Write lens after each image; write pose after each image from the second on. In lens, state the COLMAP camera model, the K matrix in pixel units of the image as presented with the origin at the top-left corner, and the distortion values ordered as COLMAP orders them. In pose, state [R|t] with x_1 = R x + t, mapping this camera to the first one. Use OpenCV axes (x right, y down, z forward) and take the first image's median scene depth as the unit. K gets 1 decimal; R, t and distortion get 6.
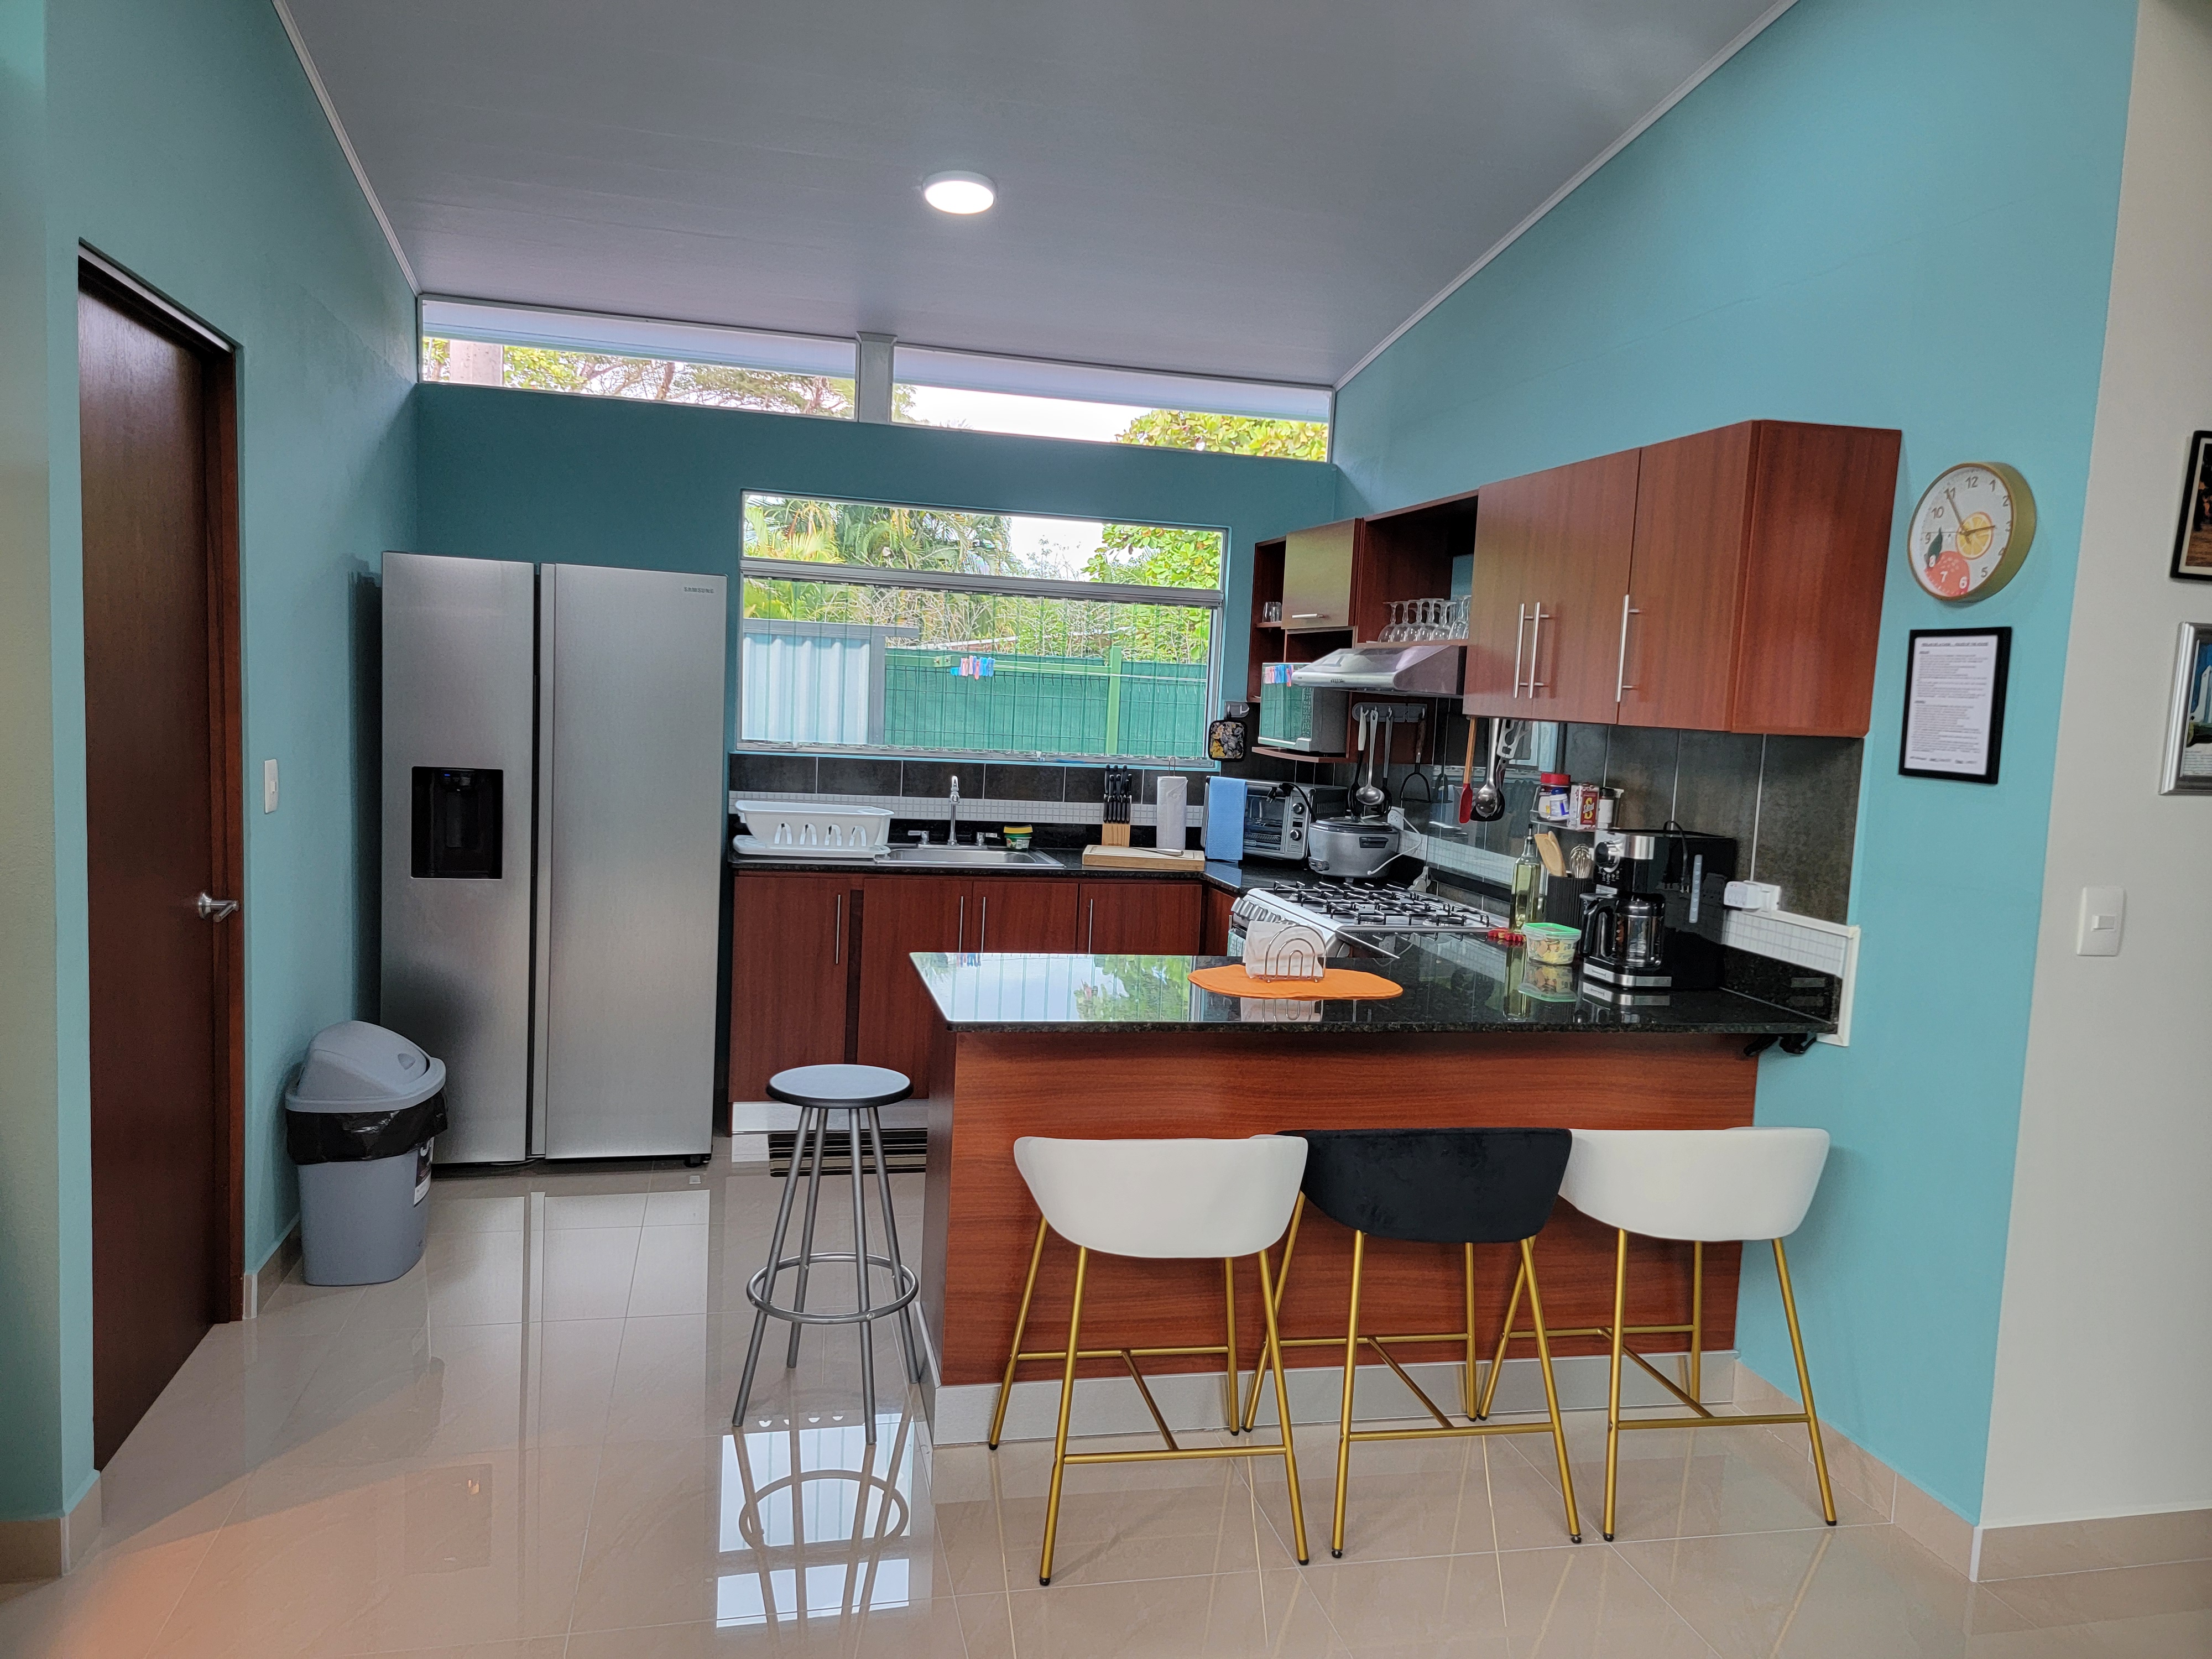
lens RADIAL K [[1495.7, 0, 1107.4], [0, 1495.7, 855.1], [0, 0, 1]] dist [0.047738, -0.002710]
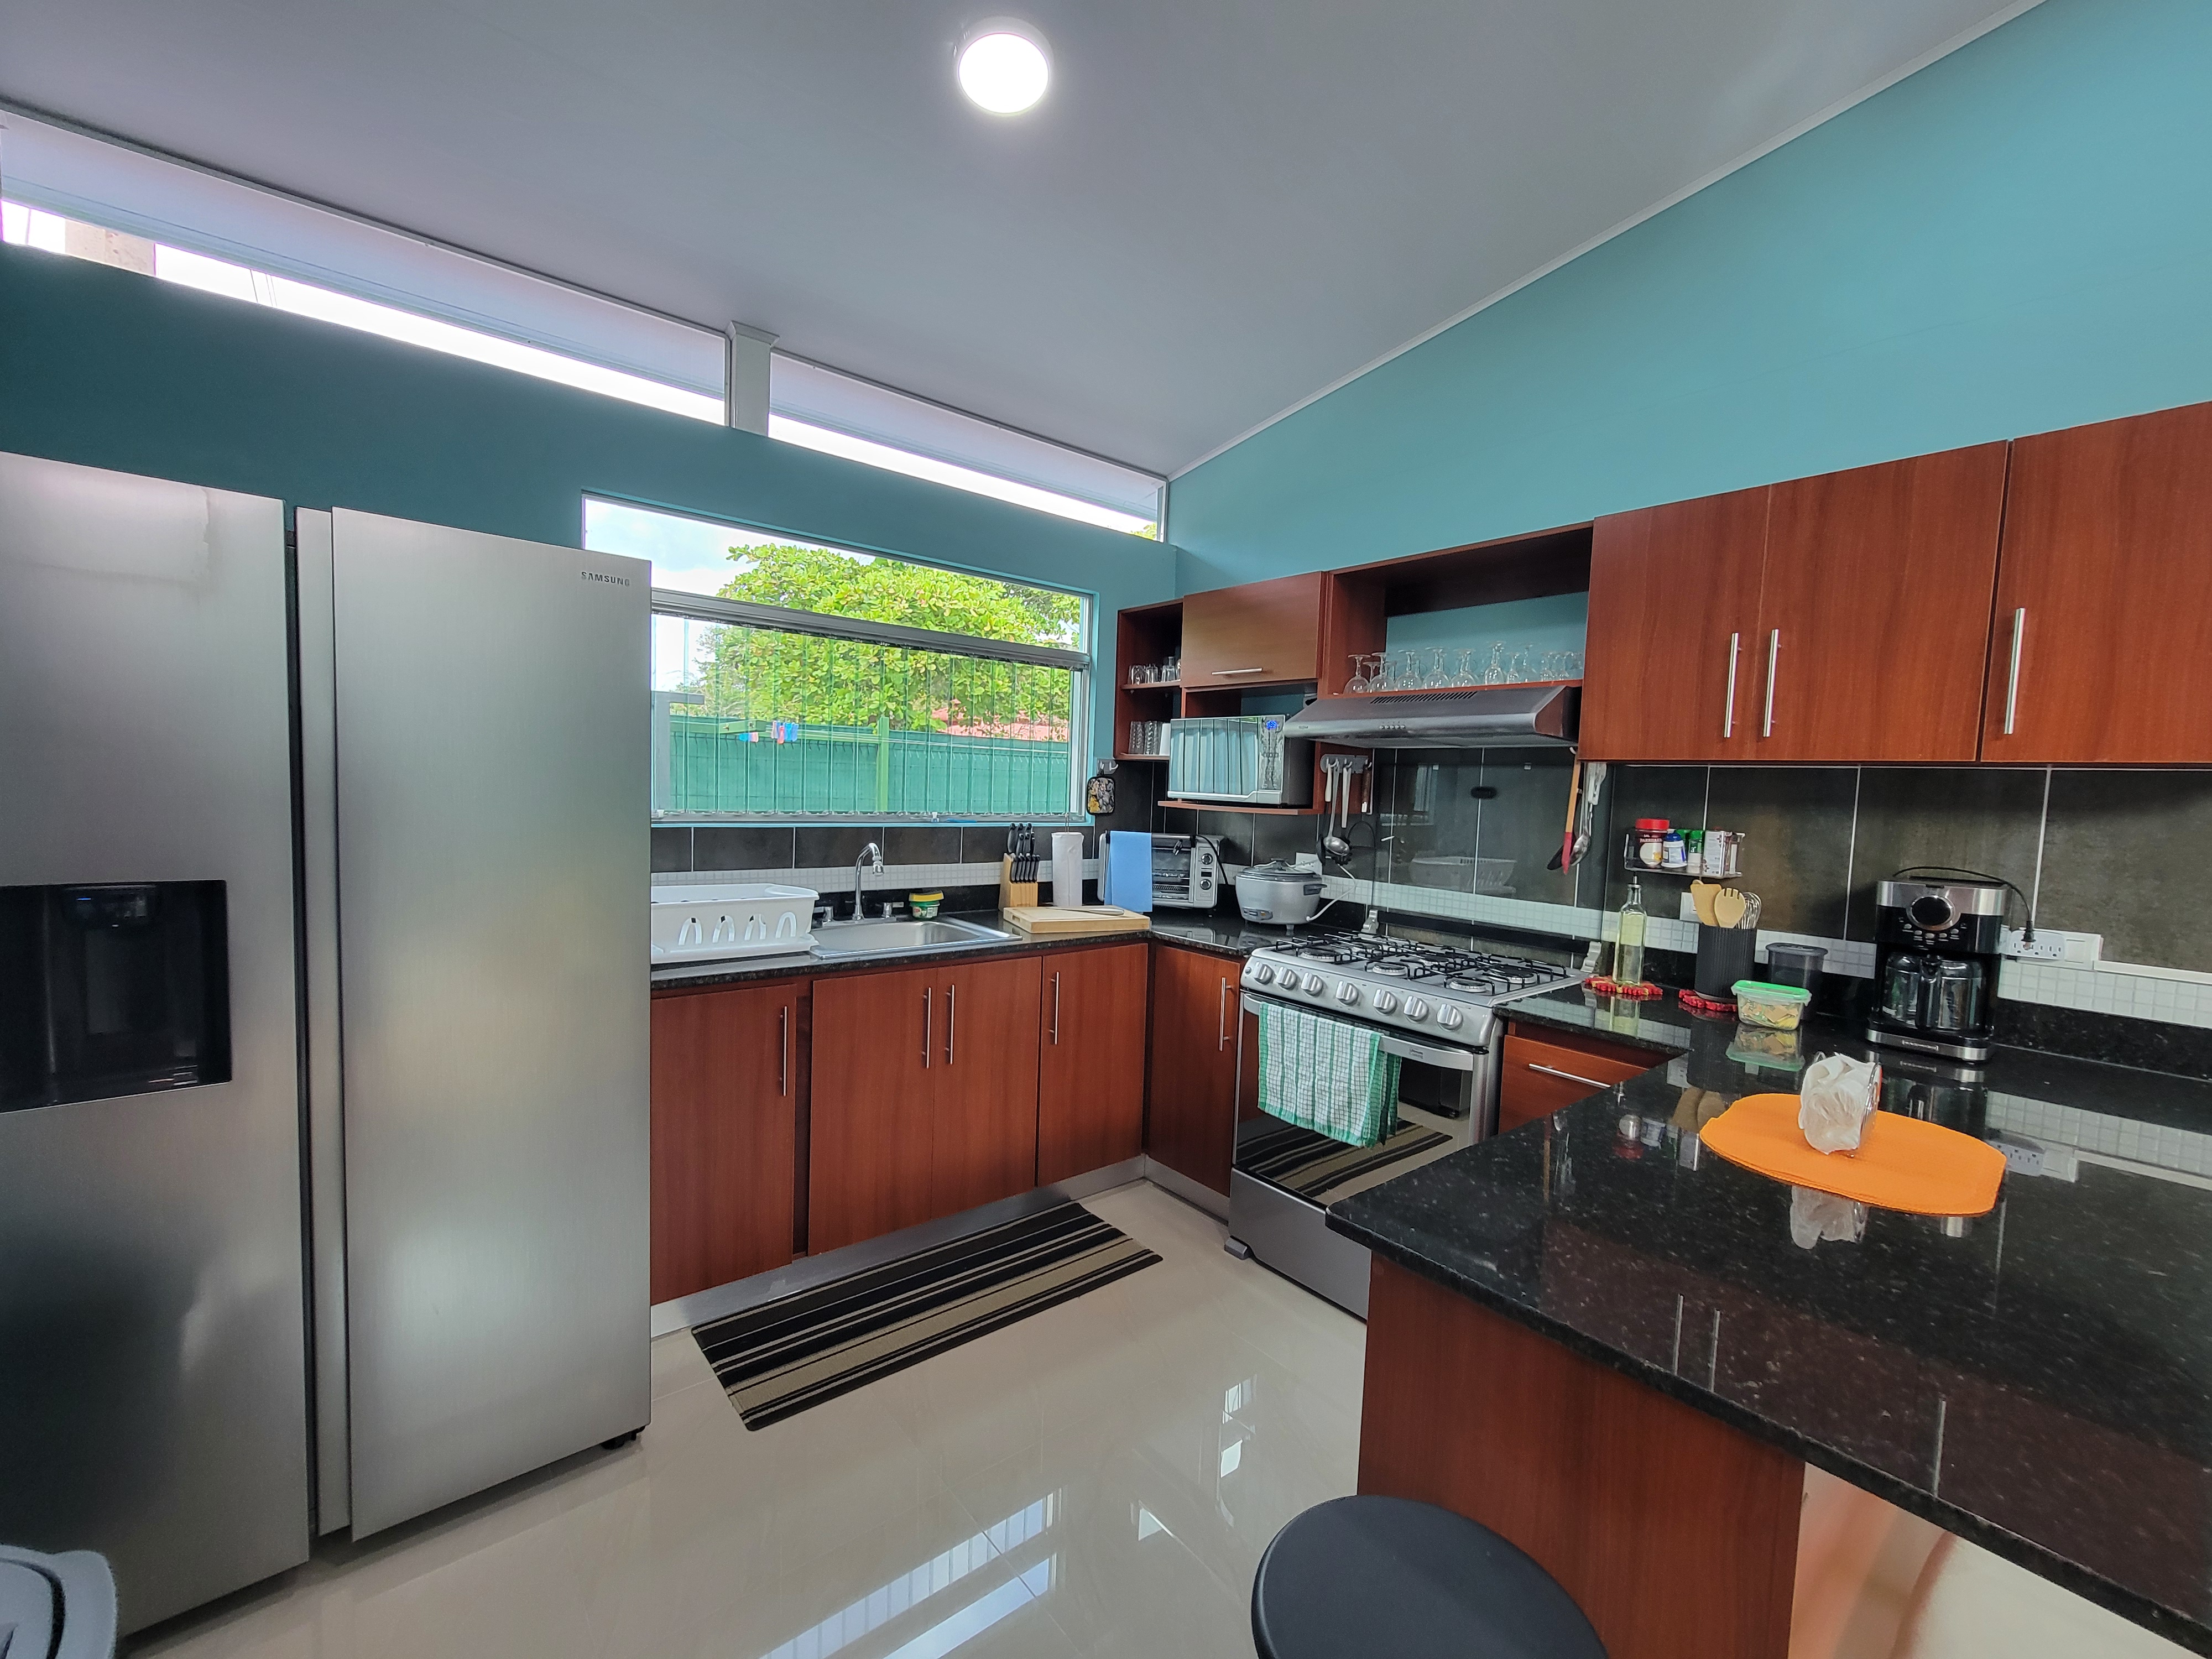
lens RADIAL K [[904.5, 0, 1109.2], [0, 904.5, 839.1], [0, 0, 1]] dist [-0.000585, 0.000548]
pose [[0.899342, -0.044150, 0.435011, -0.203726], [0.056631, 0.998271, -0.015762, -0.038002], [-0.433563, 0.038810, 0.900287, 0.452751]]
